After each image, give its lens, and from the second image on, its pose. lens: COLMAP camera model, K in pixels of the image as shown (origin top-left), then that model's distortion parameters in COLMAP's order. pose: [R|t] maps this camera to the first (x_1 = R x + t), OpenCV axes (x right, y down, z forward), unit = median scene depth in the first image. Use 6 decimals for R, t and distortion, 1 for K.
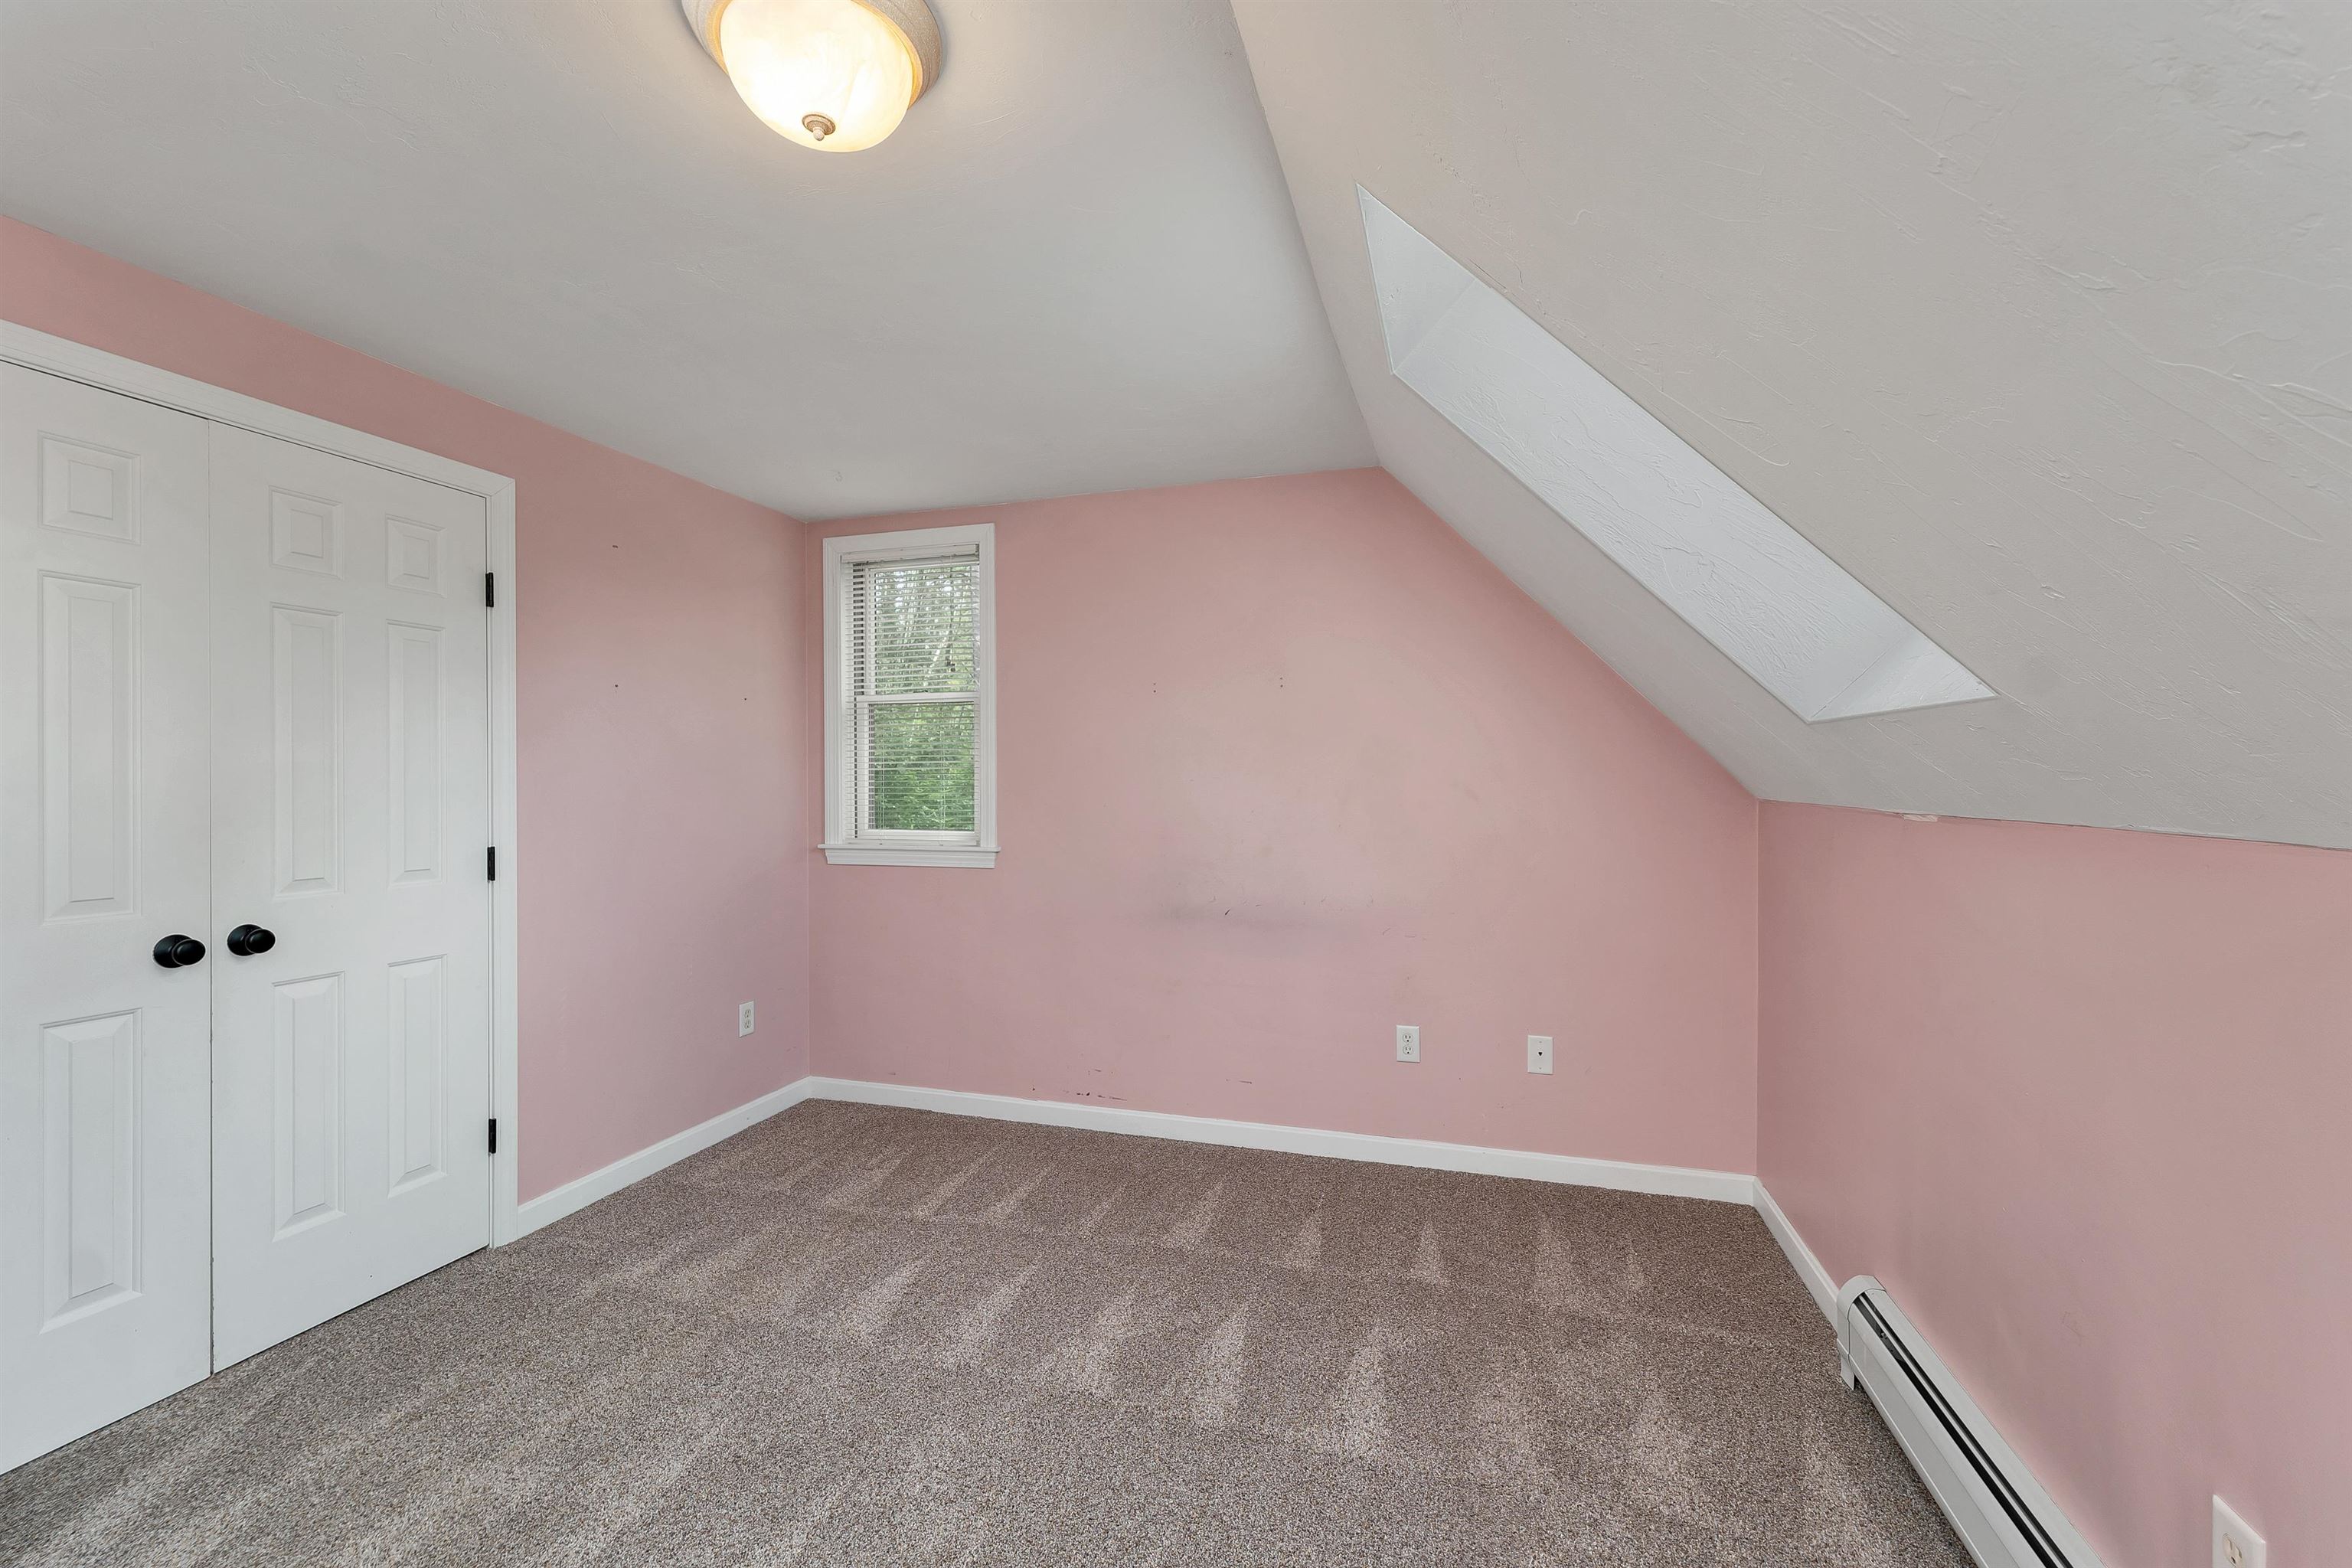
lens RADIAL K [[971.9, 0, 1173.3], [0, 971.9, 779.9], [0, 0, 1]] dist [0.002796, -0.000805]
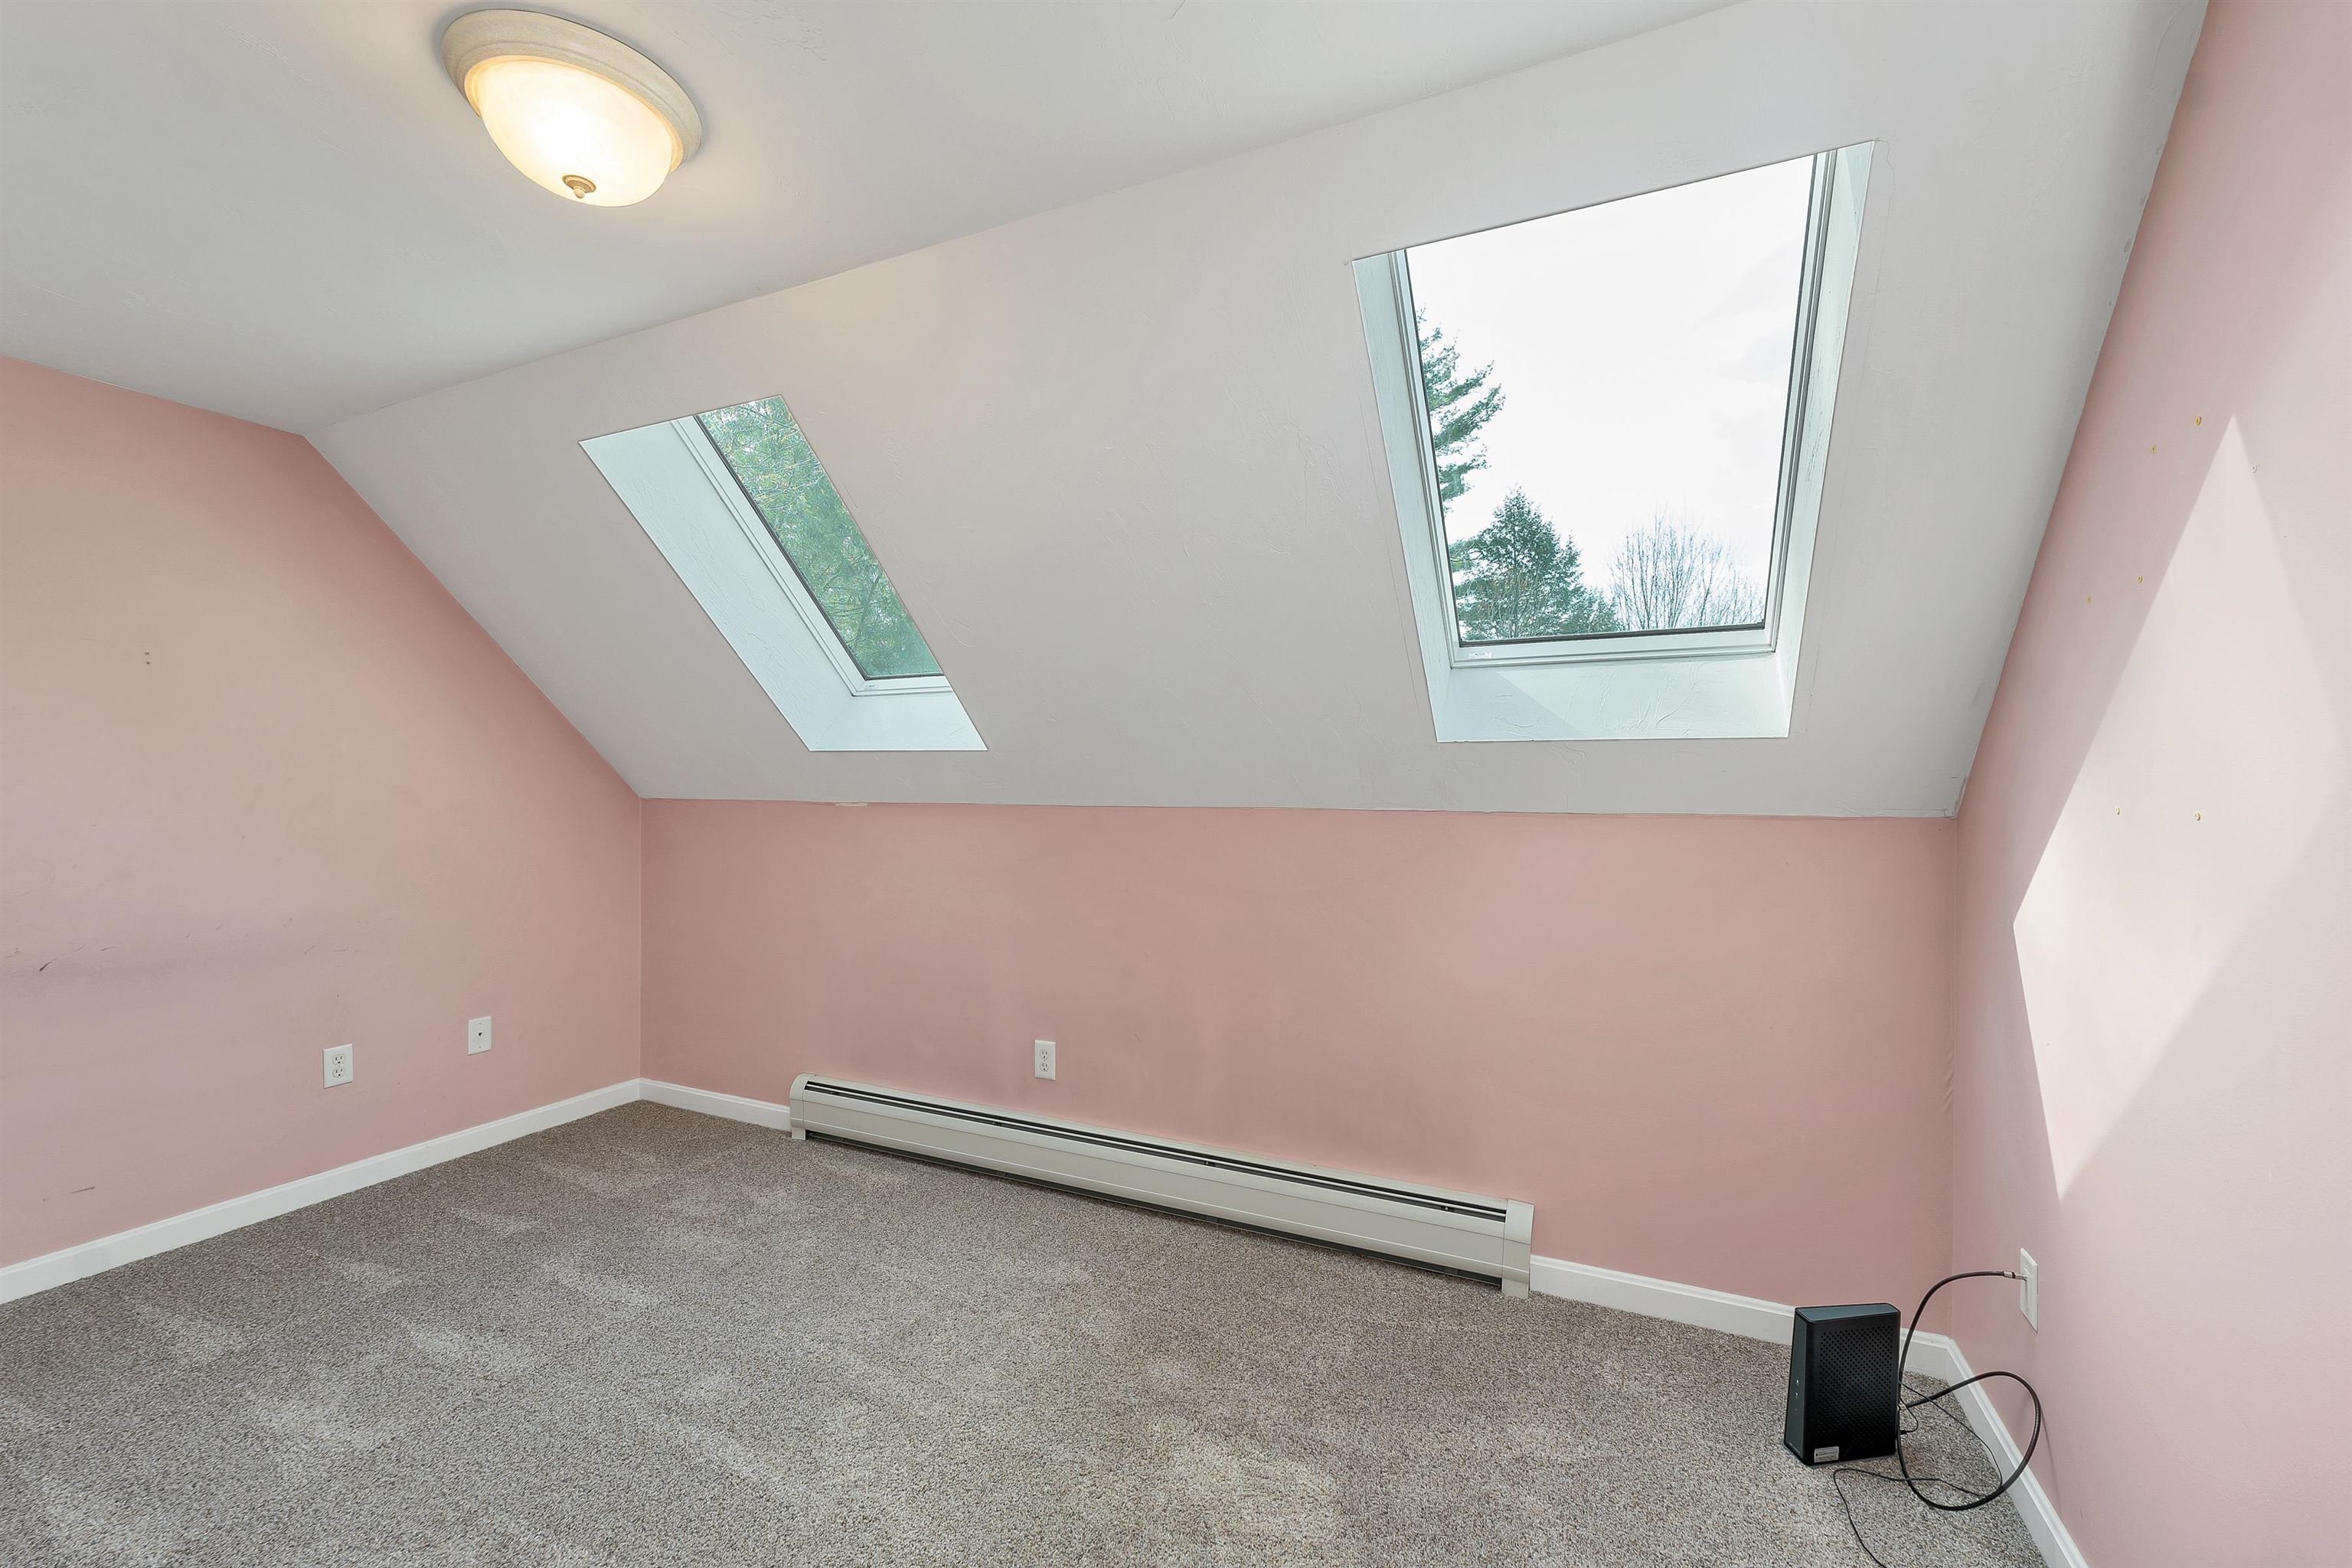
lens RADIAL K [[971.9, 0, 1174.0], [0, 971.9, 783.8], [0, 0, 1]] dist [0.002796, -0.000805]
pose [[0.135174, -0.001417, 0.990821, -0.636884], [-0.003228, 0.999993, 0.001871, -0.004183], [-0.990817, -0.003452, 0.135169, 0.087844]]
